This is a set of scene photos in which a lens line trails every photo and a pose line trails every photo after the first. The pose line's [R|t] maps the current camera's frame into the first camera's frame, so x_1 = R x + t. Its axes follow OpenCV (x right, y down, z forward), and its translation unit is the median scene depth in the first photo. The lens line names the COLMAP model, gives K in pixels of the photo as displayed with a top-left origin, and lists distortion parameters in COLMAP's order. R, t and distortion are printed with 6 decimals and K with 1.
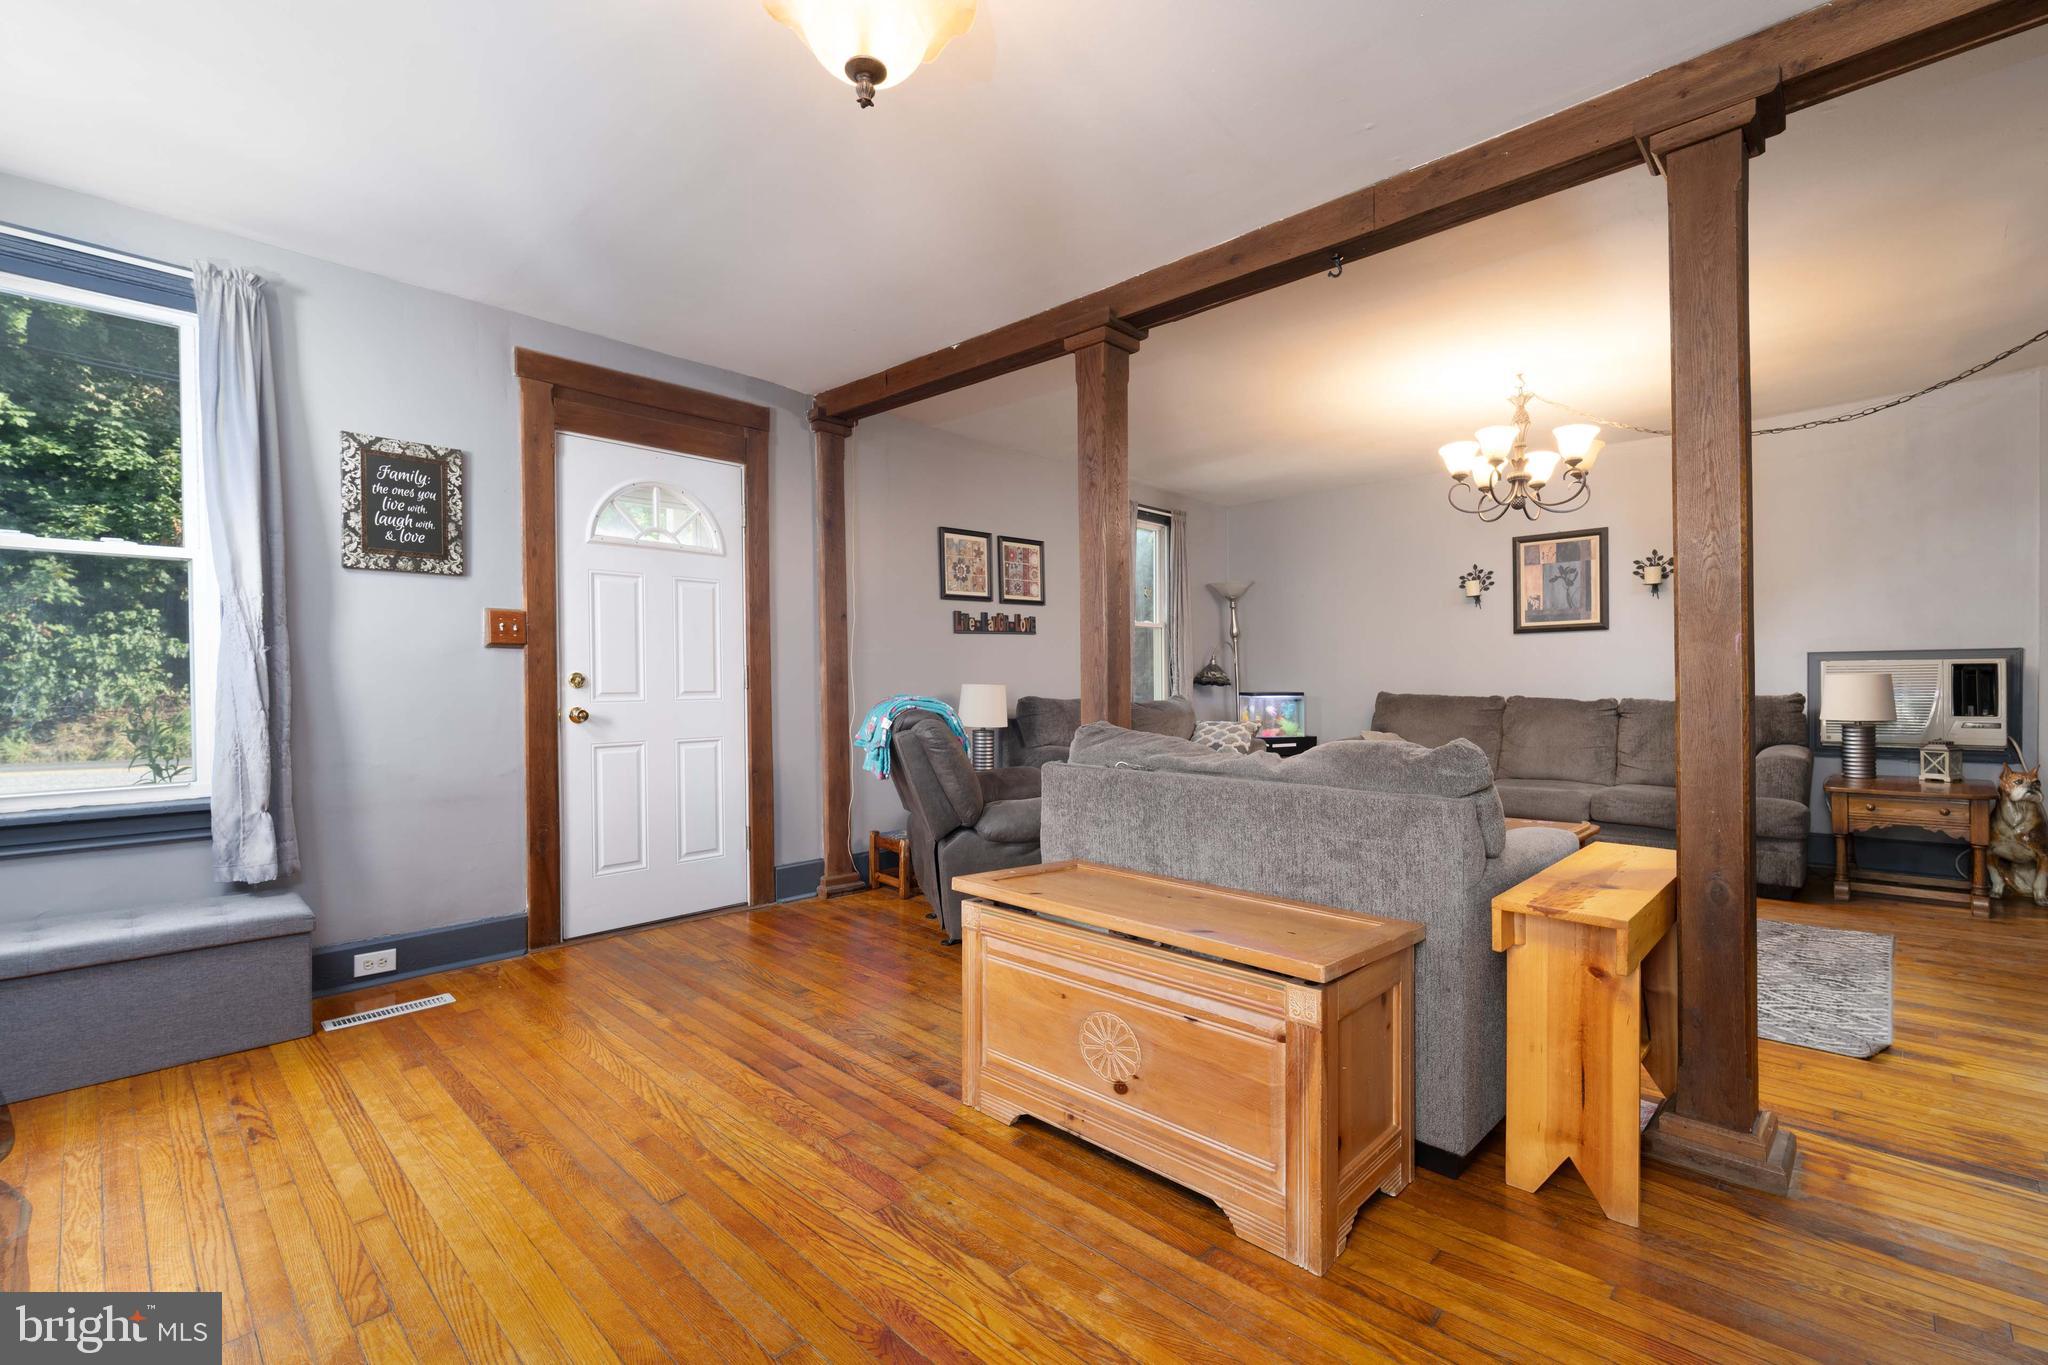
lens RADIAL K [[900.7, 0, 1022.1], [0, 900.7, 683.4], [0, 0, 1]] dist [0.003147, -0.000428]
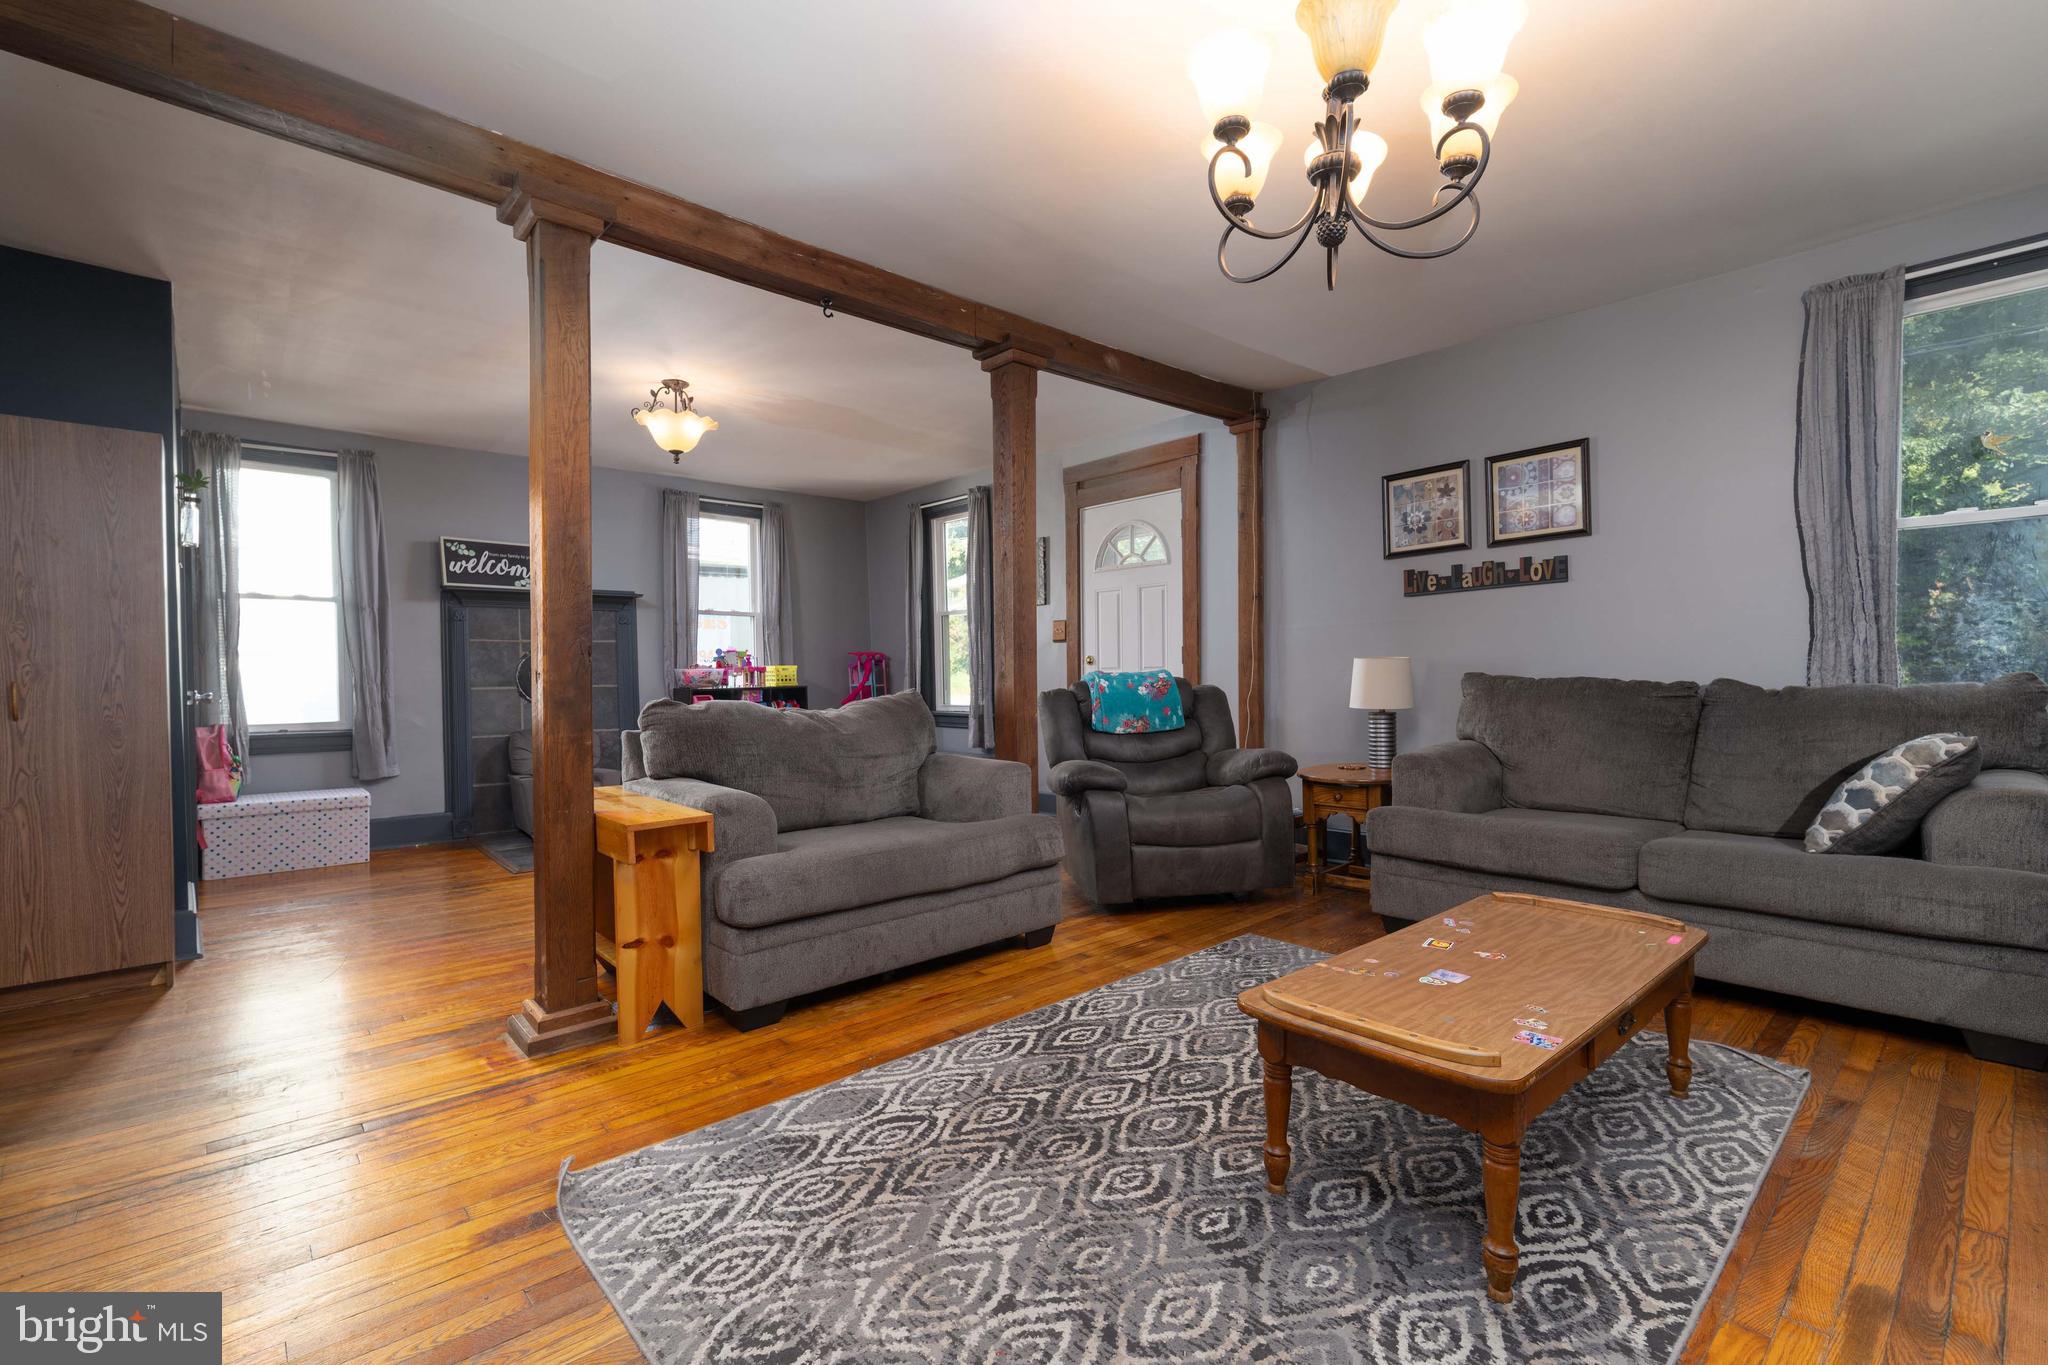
lens RADIAL K [[900.7, 0, 1004.8], [0, 900.7, 687.0], [0, 0, 1]] dist [0.003147, -0.000428]
pose [[-0.088766, 0.020798, -0.995835, 0.785969], [0.009474, 0.999754, 0.020035, 0.007712], [0.996007, -0.007656, -0.088941, 0.691374]]
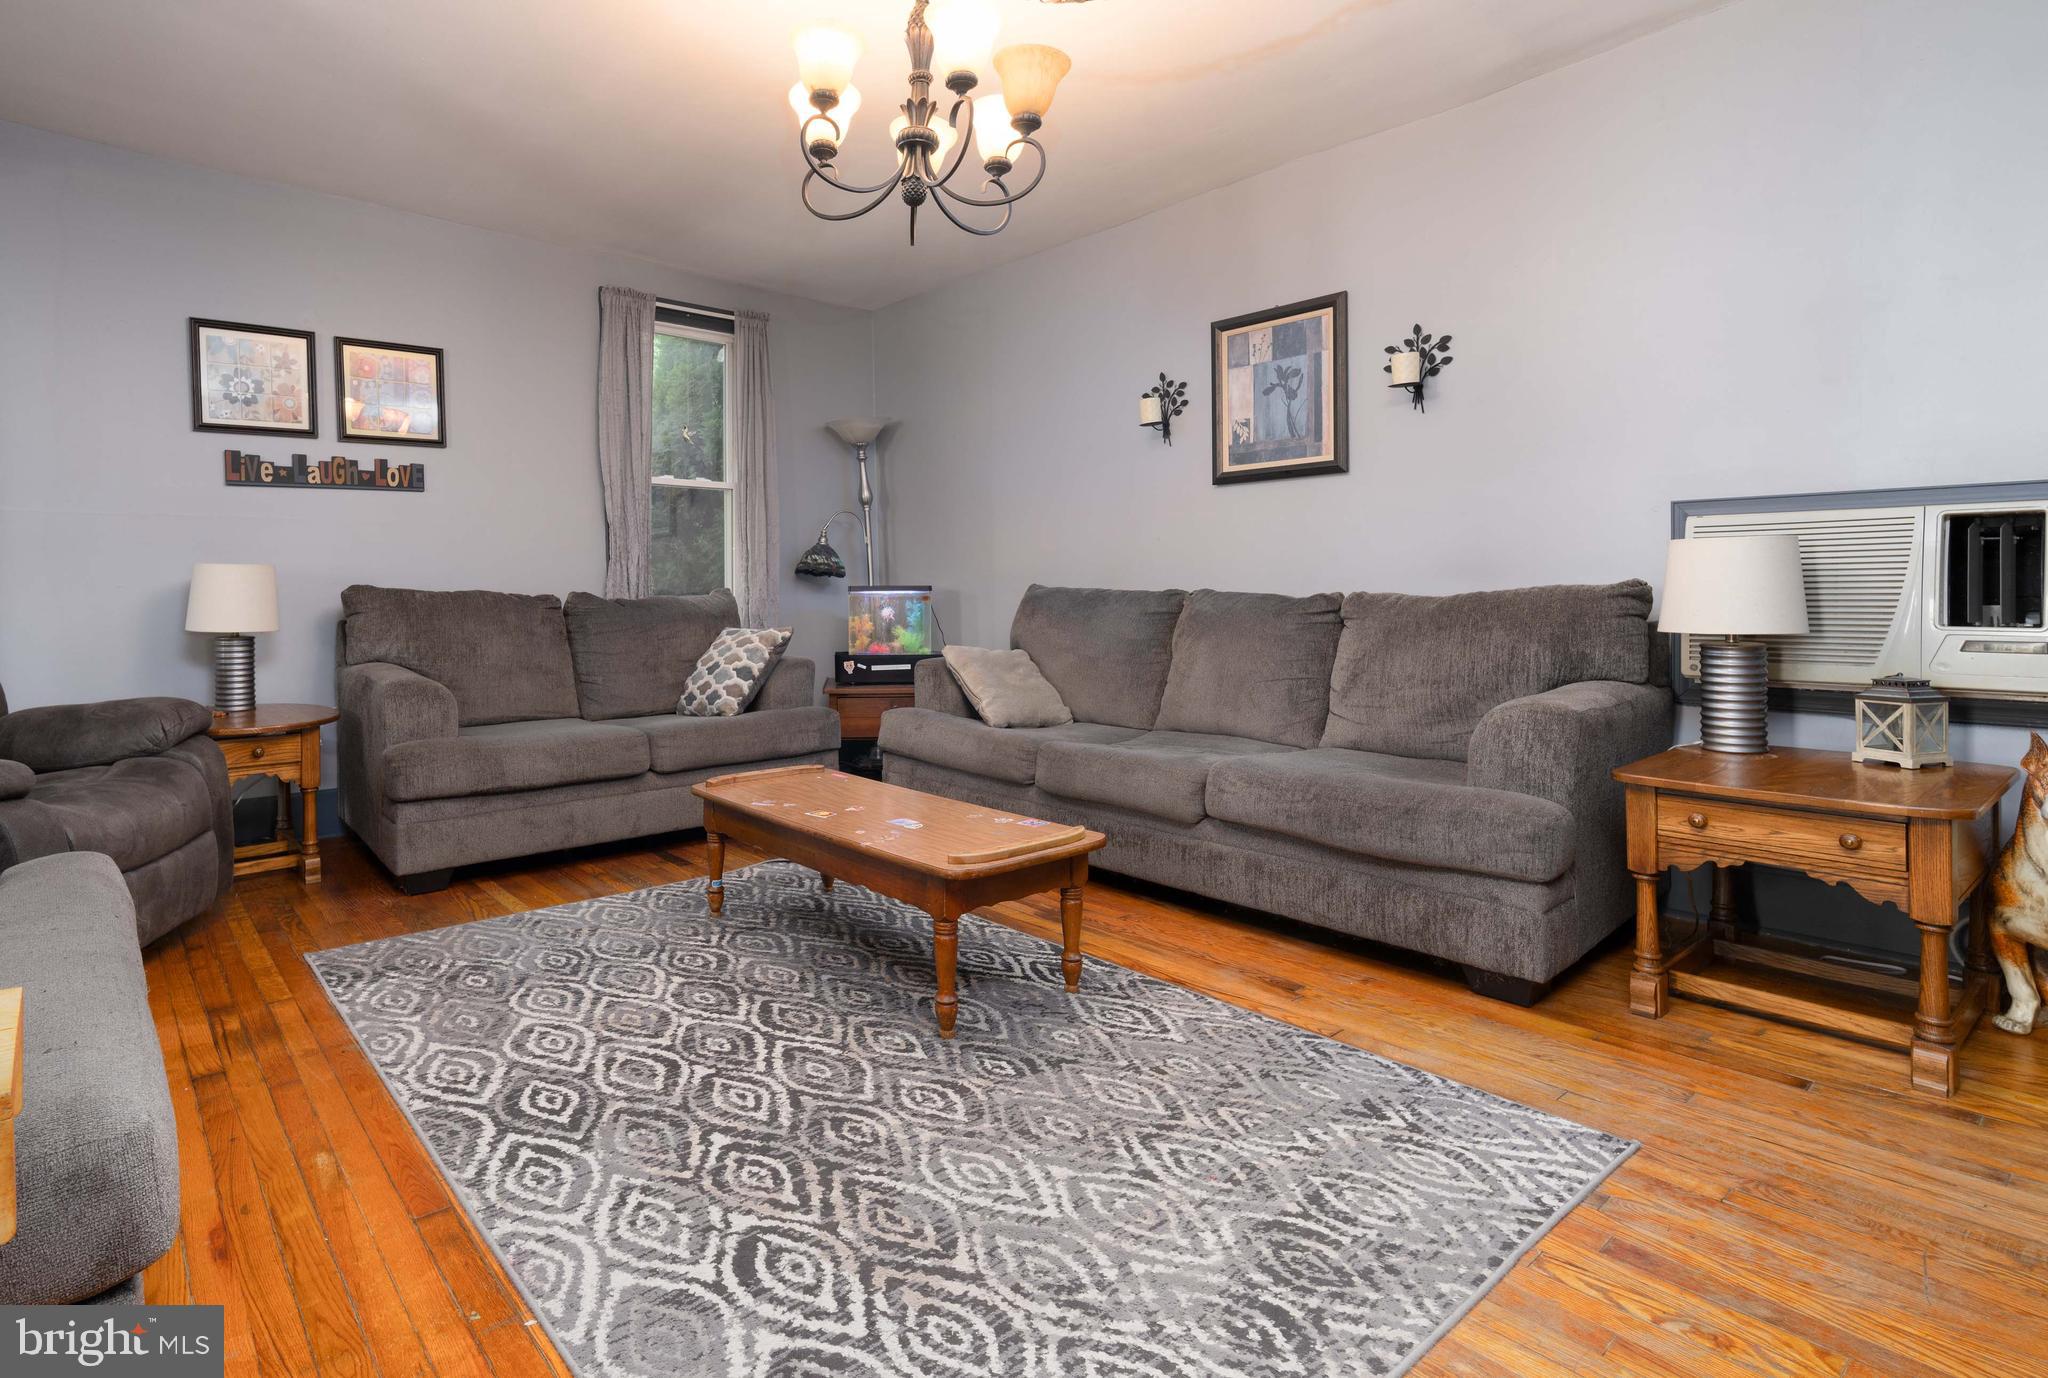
lens RADIAL K [[1032.8, 0, 875.3], [0, 1032.8, 595.6], [0, 0, 1]] dist [0.003583, 0.000291]
pose [[0.989558, 0.004265, -0.144071, 0.480756], [-0.003691, 0.999984, 0.004252, 0.017465], [0.144087, -0.003676, 0.989558, 0.334231]]
